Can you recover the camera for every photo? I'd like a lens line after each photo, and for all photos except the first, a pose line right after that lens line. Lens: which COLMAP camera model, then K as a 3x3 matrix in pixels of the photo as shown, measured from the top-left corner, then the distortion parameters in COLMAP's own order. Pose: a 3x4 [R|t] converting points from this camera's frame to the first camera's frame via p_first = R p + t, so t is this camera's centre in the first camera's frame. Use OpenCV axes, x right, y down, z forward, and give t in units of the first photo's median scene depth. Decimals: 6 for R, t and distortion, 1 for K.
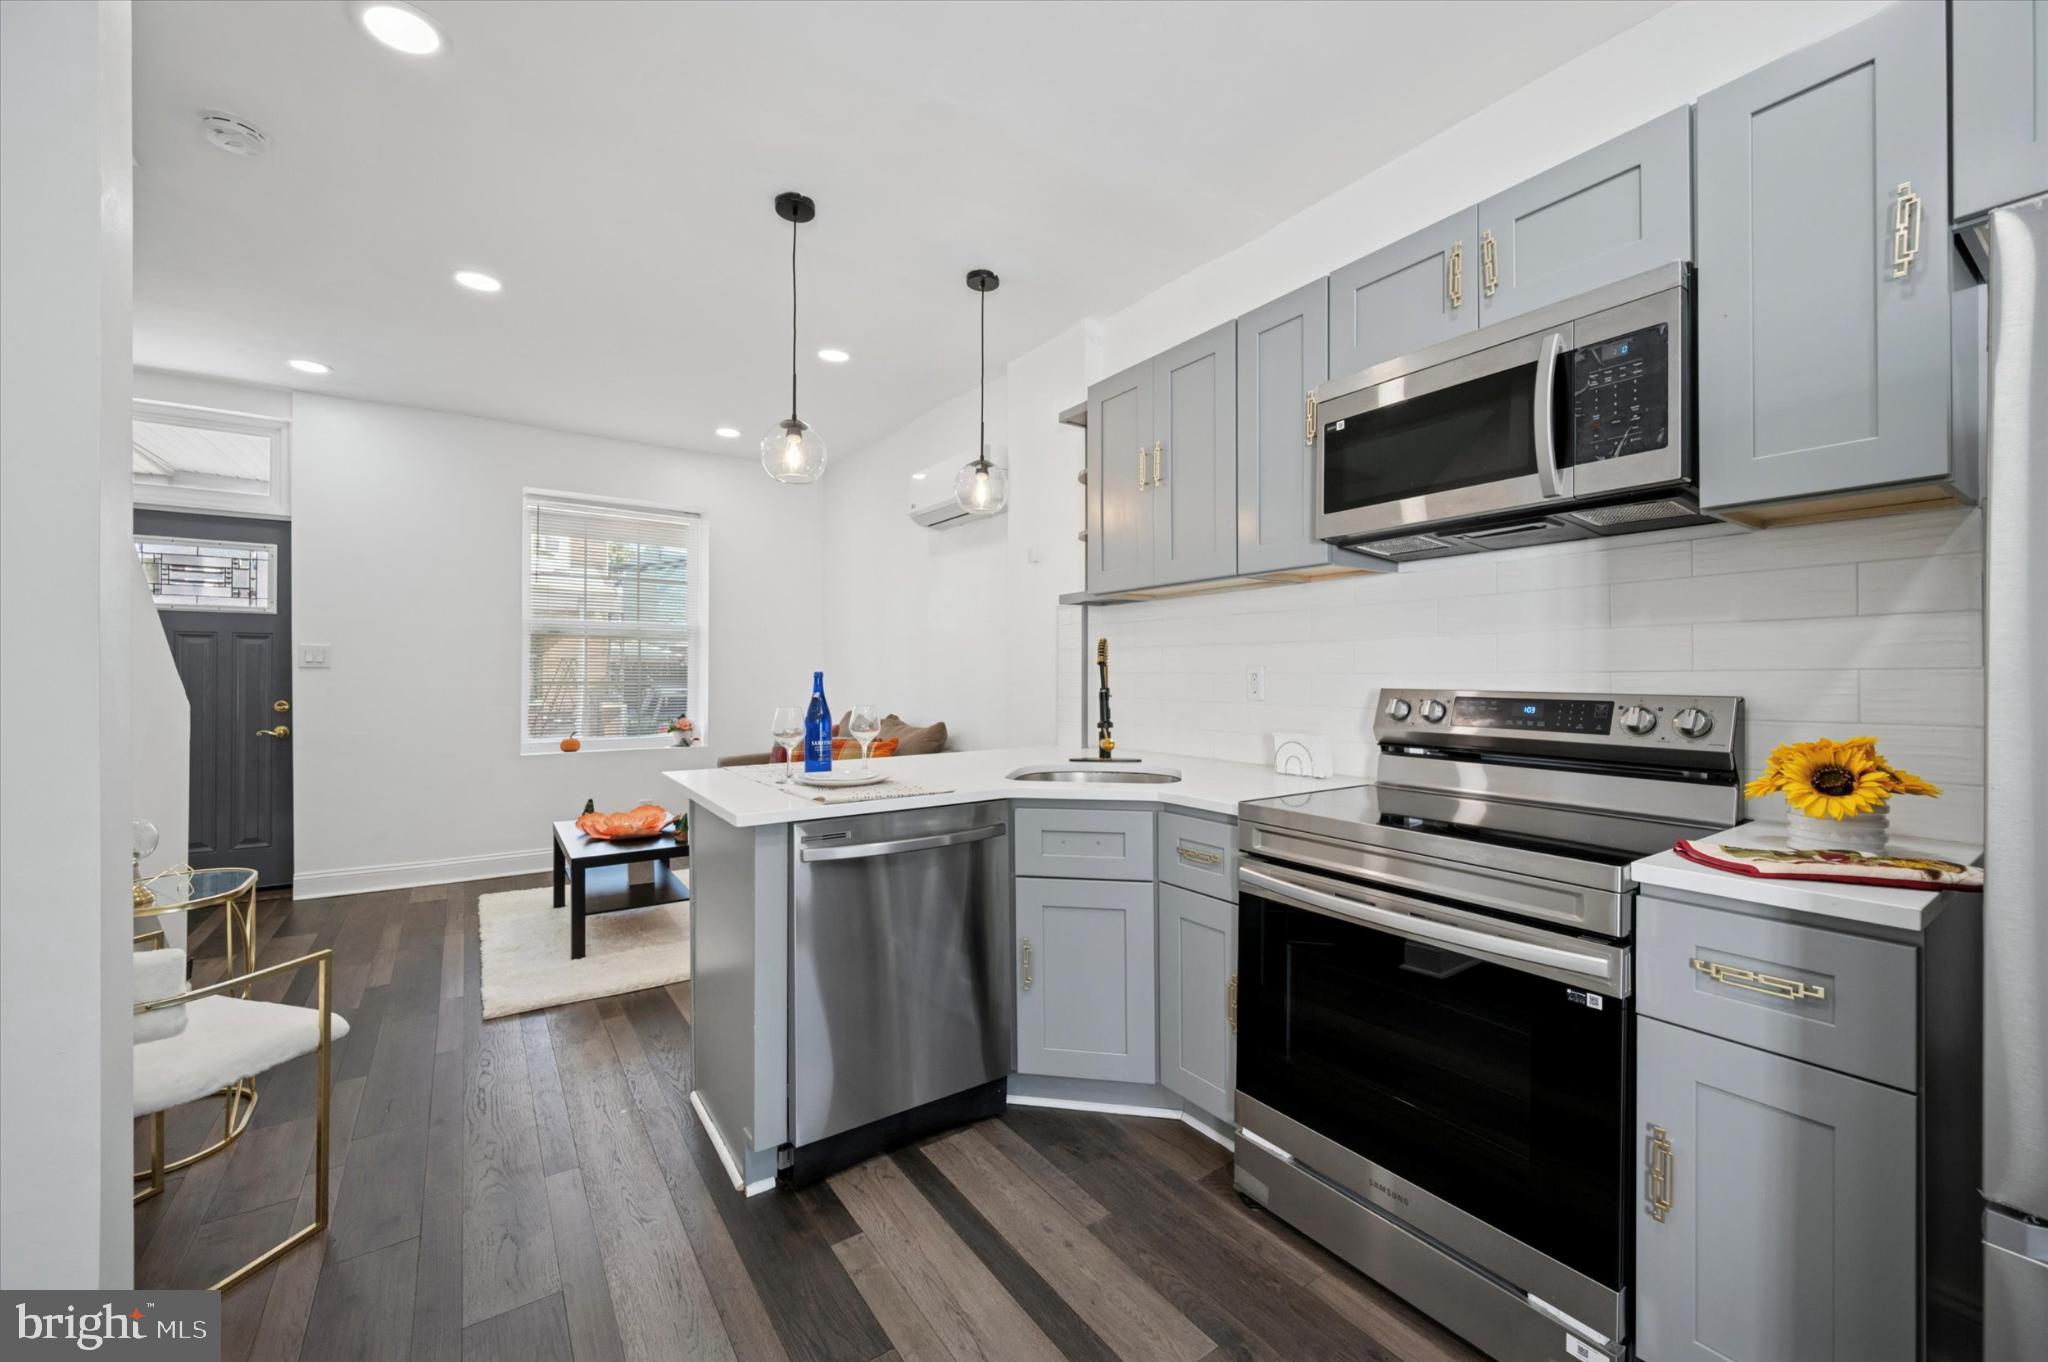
lens RADIAL K [[807.4, 0, 1027.0], [0, 807.4, 671.0], [0, 0, 1]] dist [-0.000382, -0.000607]
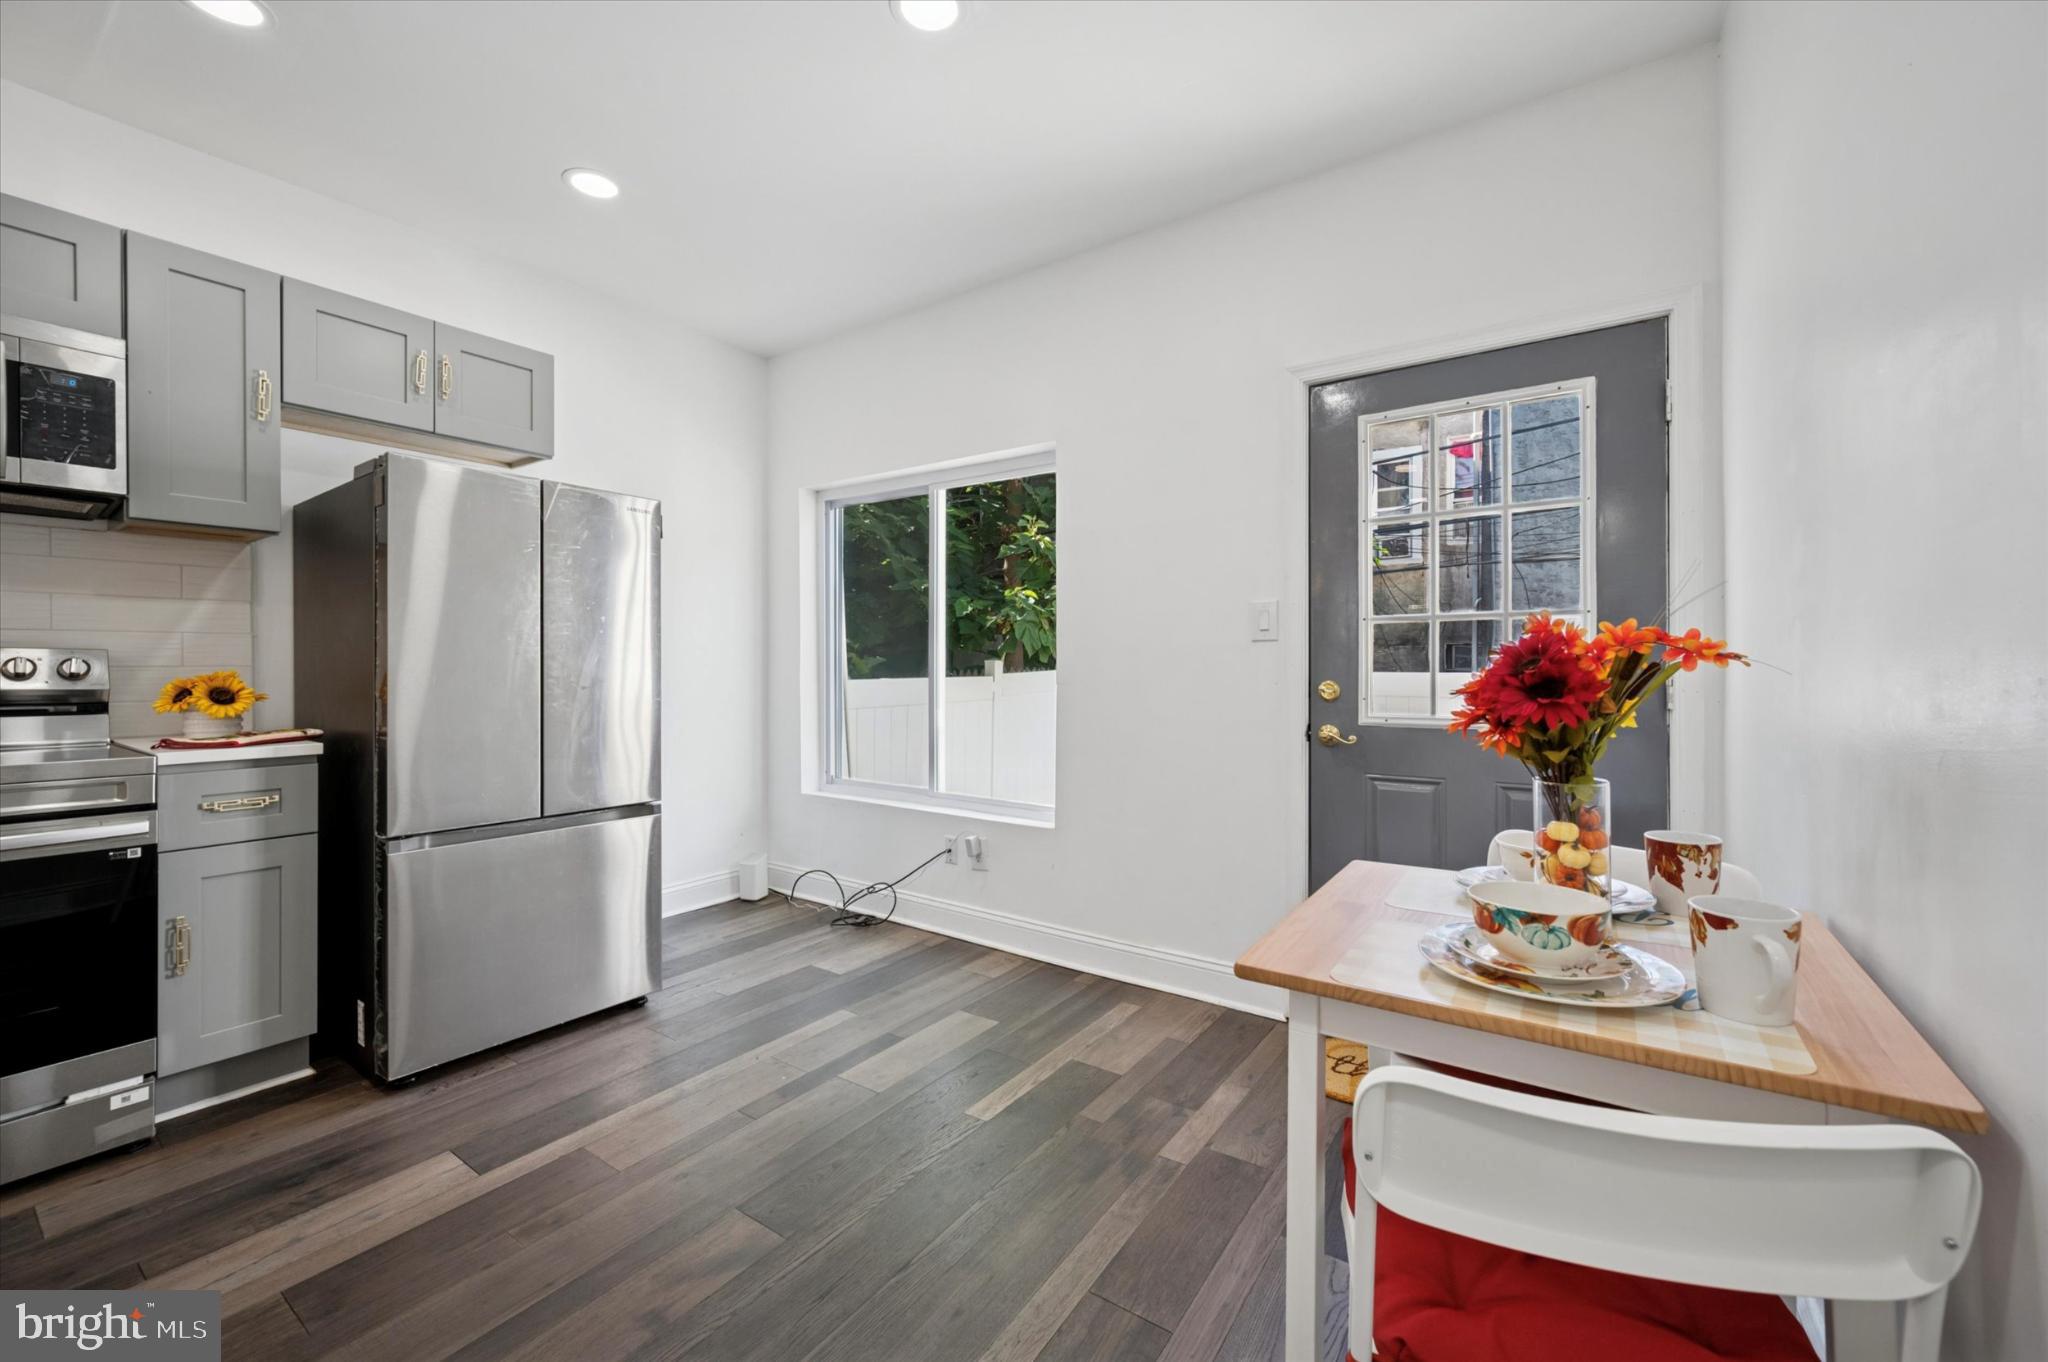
lens RADIAL K [[807.4, 0, 1027.6], [0, 807.4, 670.9], [0, 0, 1]] dist [-0.000382, -0.000607]
pose [[-0.359438, -0.007419, 0.933140, -0.736028], [-0.009360, 0.999947, 0.004344, 0.035484], [-0.933122, -0.007173, -0.359488, 0.011798]]
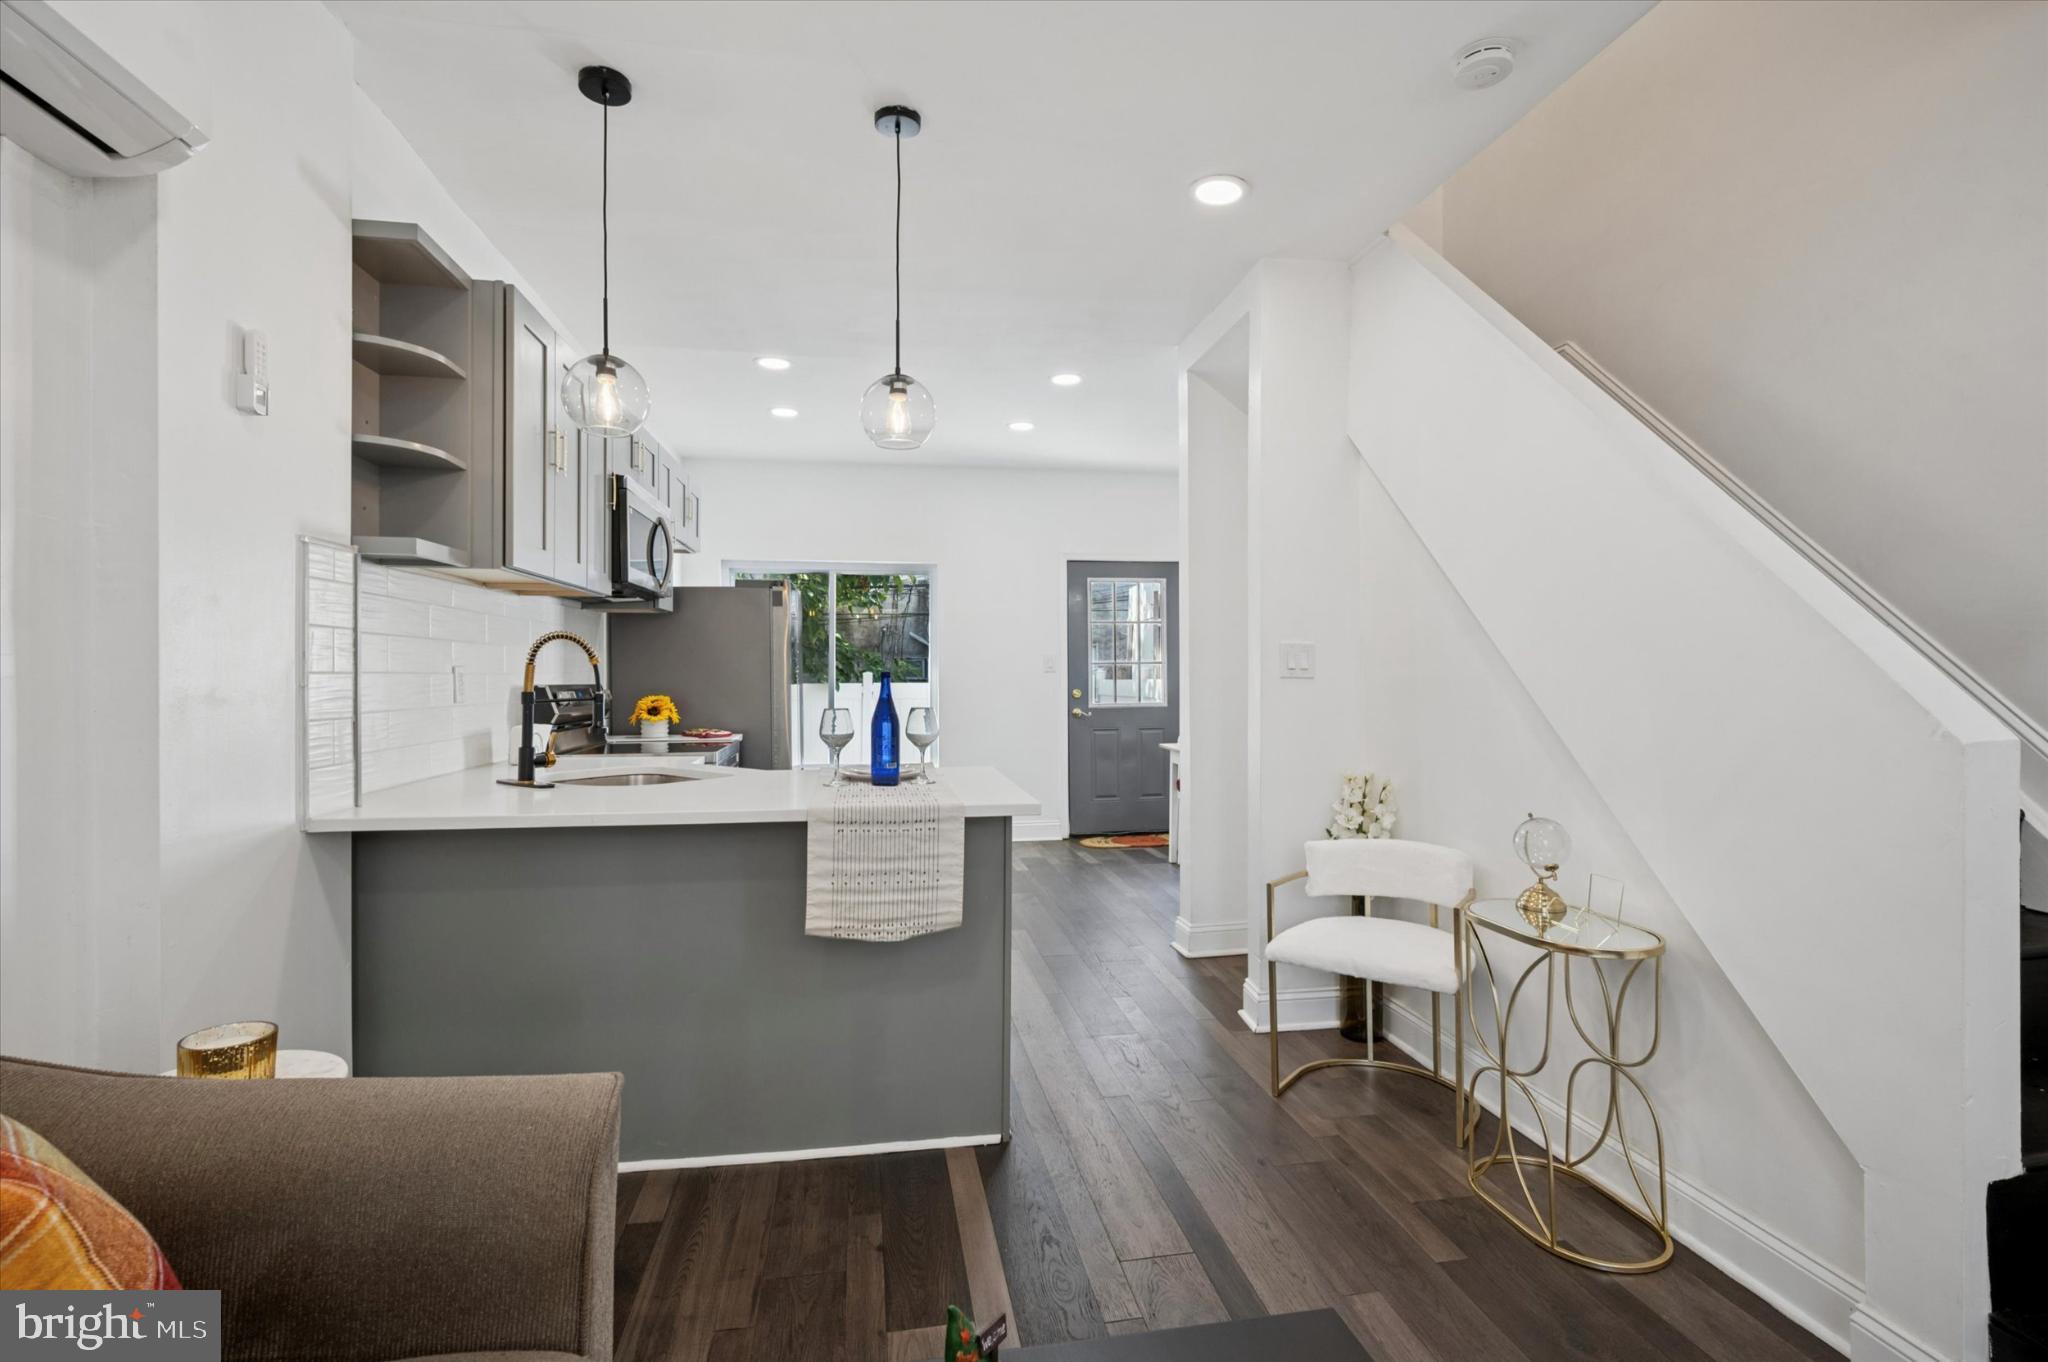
lens RADIAL K [[939.4, 0, 1024.3], [0, 939.4, 665.3], [0, 0, 1]] dist [-0.000395, -0.000087]
pose [[-0.910033, 0.003201, 0.414523, -0.946112], [-0.001472, 0.999939, -0.010955, 0.004993], [-0.414533, -0.010579, -0.909973, 2.147675]]
